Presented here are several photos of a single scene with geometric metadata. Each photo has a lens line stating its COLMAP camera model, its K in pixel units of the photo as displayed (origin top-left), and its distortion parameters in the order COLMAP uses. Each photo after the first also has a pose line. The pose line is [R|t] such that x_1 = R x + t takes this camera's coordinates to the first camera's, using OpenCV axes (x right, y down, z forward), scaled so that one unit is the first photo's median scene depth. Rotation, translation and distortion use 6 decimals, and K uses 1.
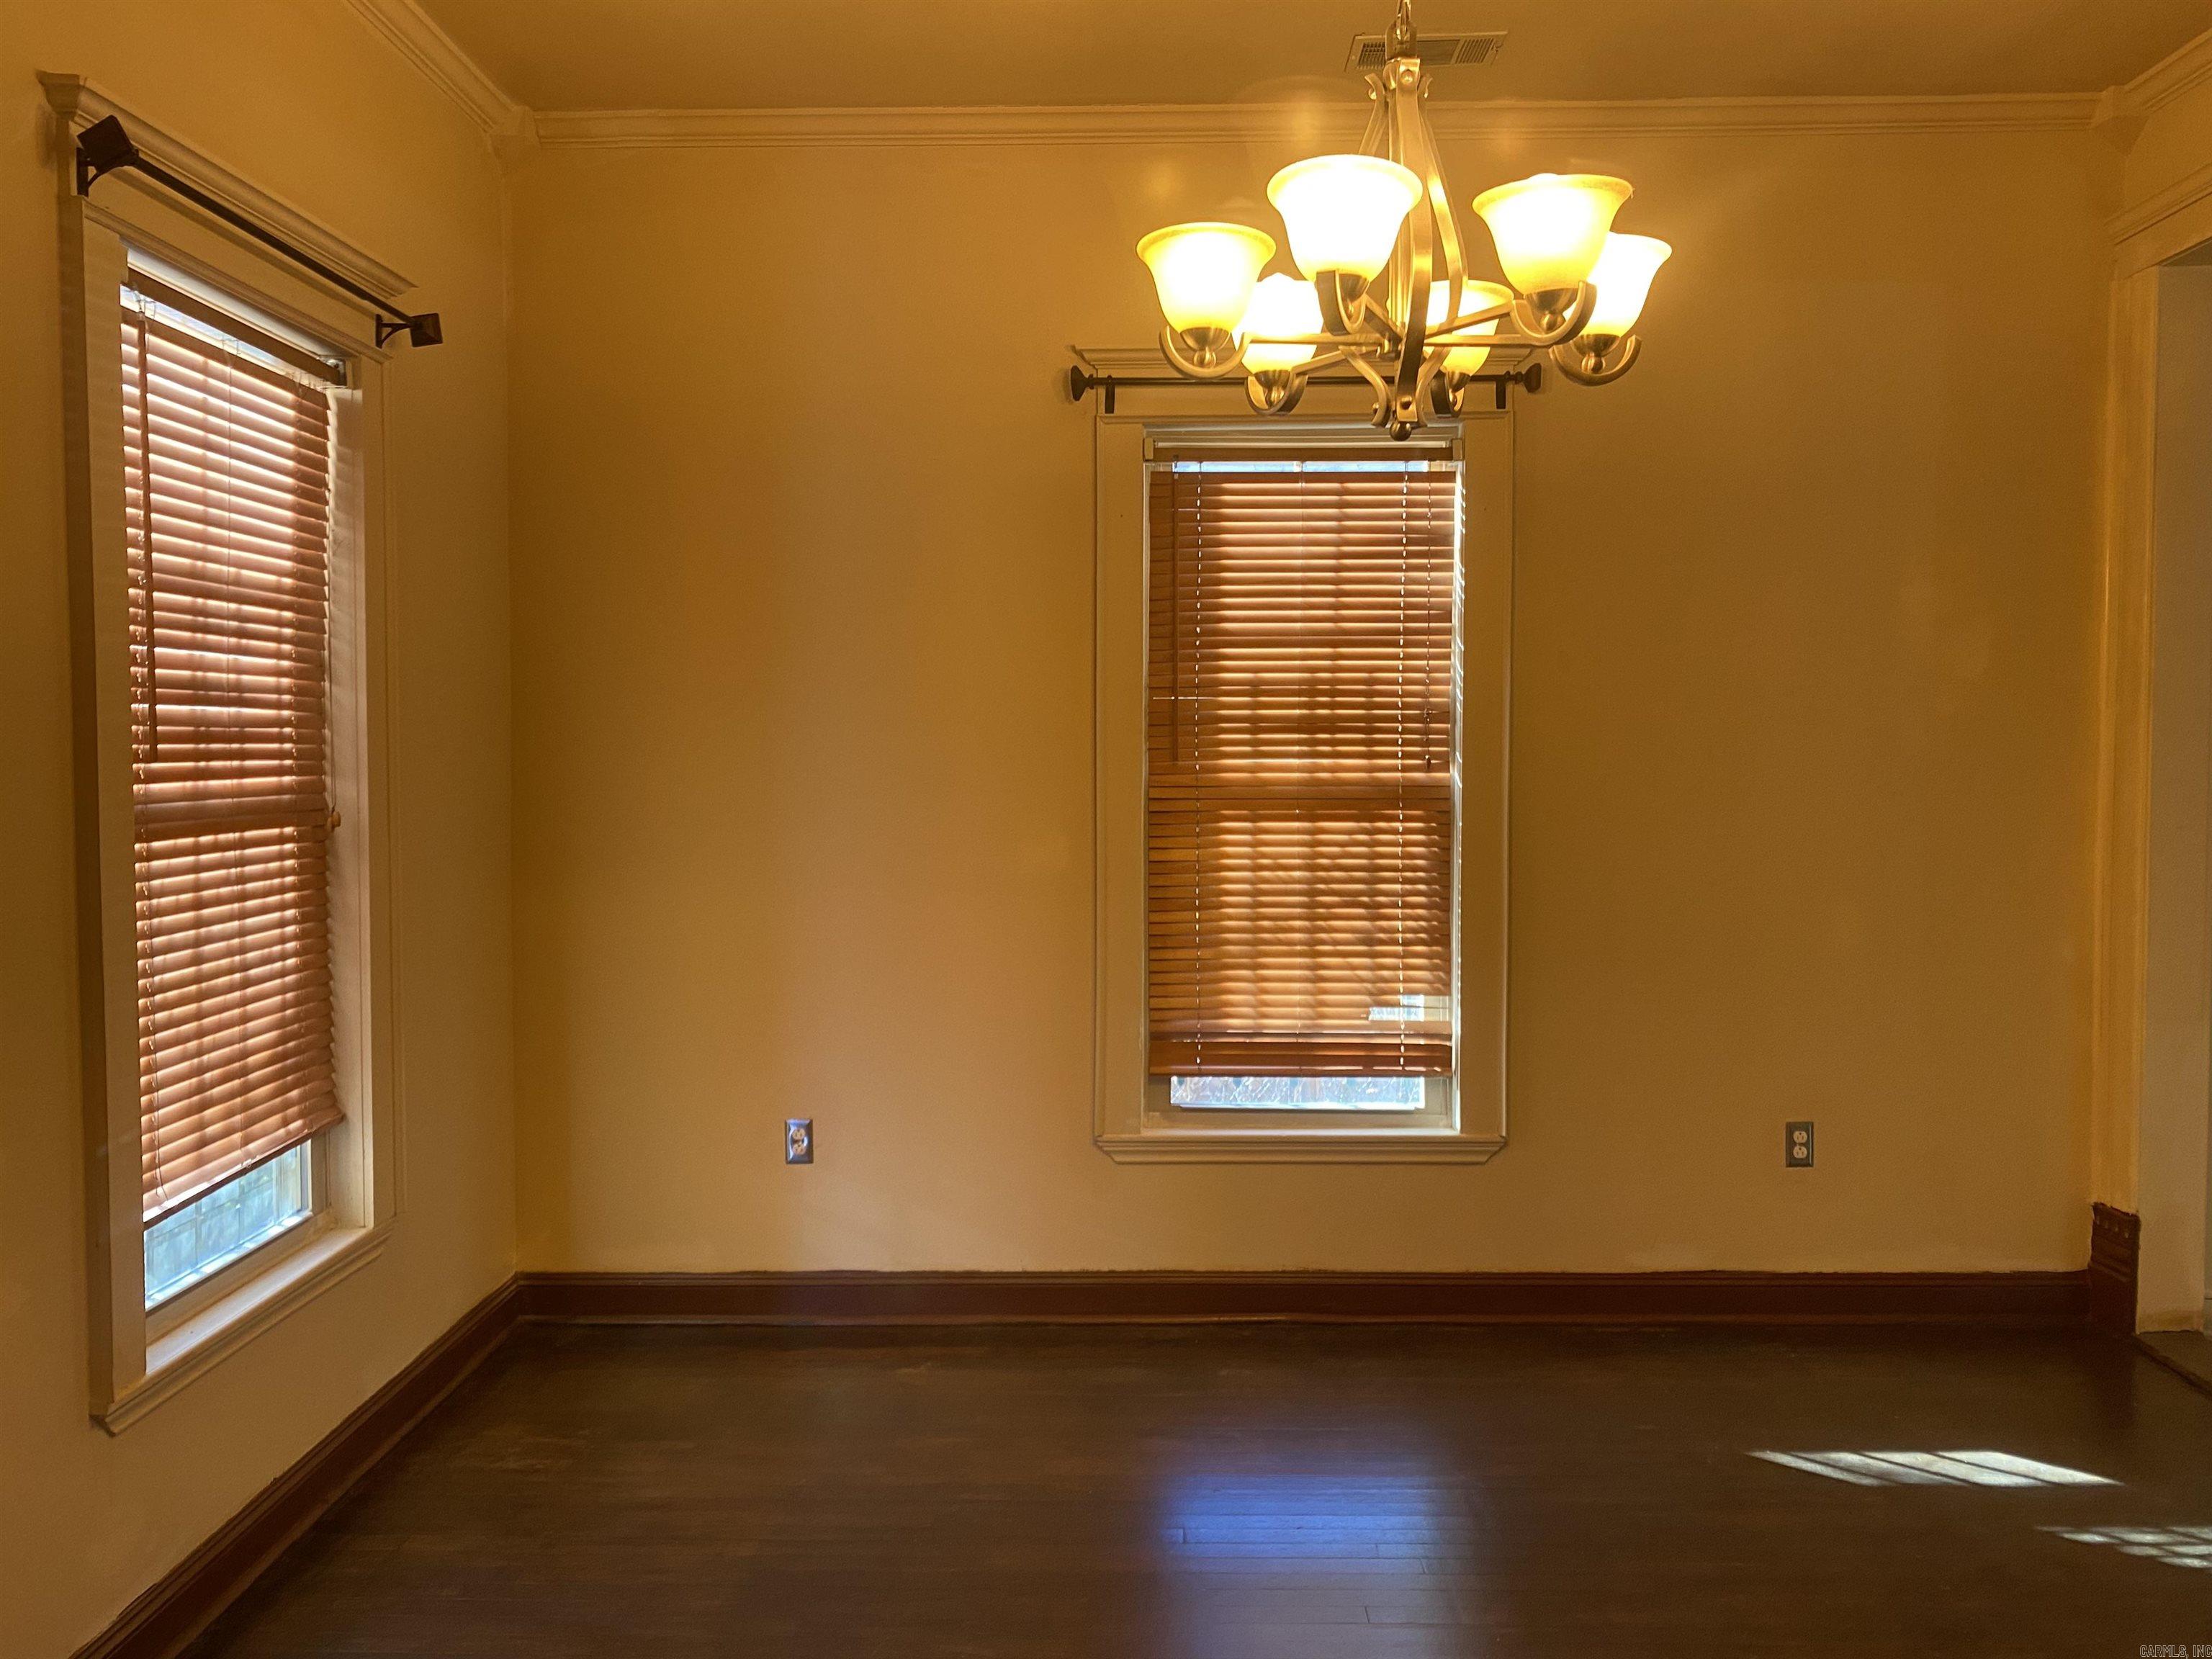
lens RADIAL K [[1702.8, 0, 1106.0], [0, 1702.8, 829.5], [0, 0, 1]] dist [0.140517, -0.178250]
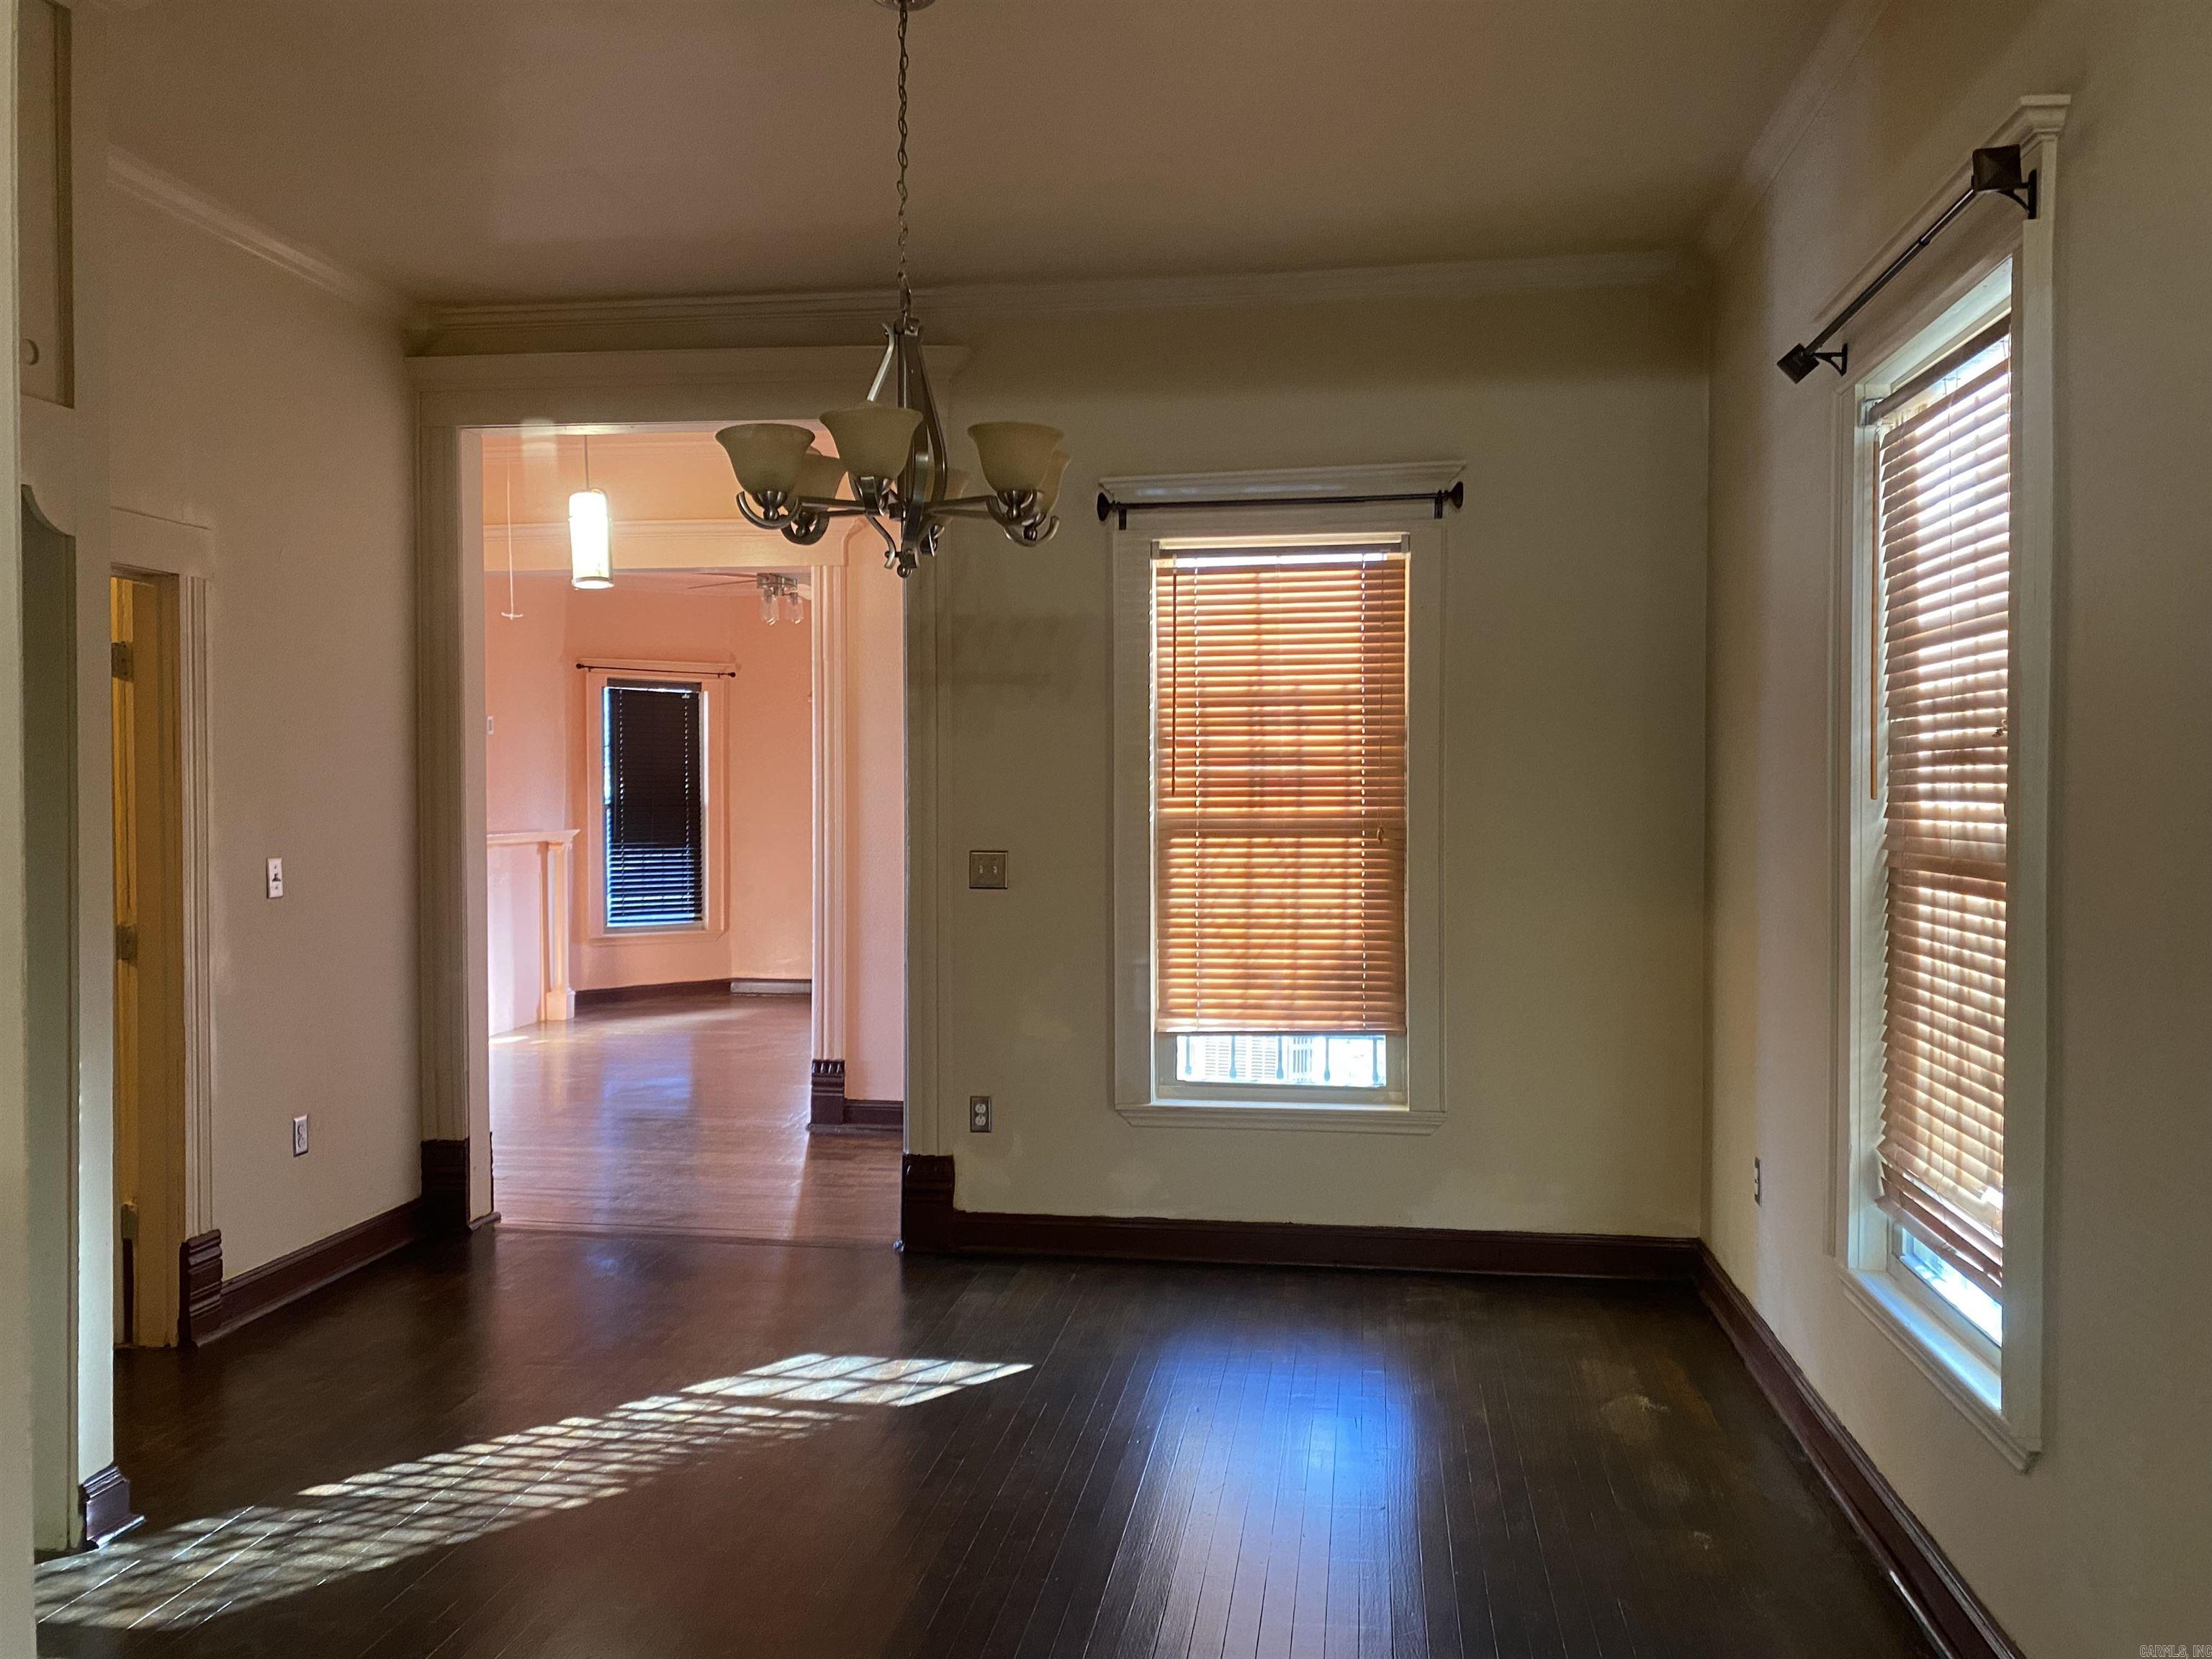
lens RADIAL K [[1702.8, 0, 1106.0], [0, 1702.8, 829.5], [0, 0, 1]] dist [0.140517, -0.178250]
pose [[-0.132959, 0.021226, -0.990894, 1.167309], [-0.046933, 0.998514, 0.027687, -0.043826], [0.990010, 0.050187, -0.131766, 1.006313]]
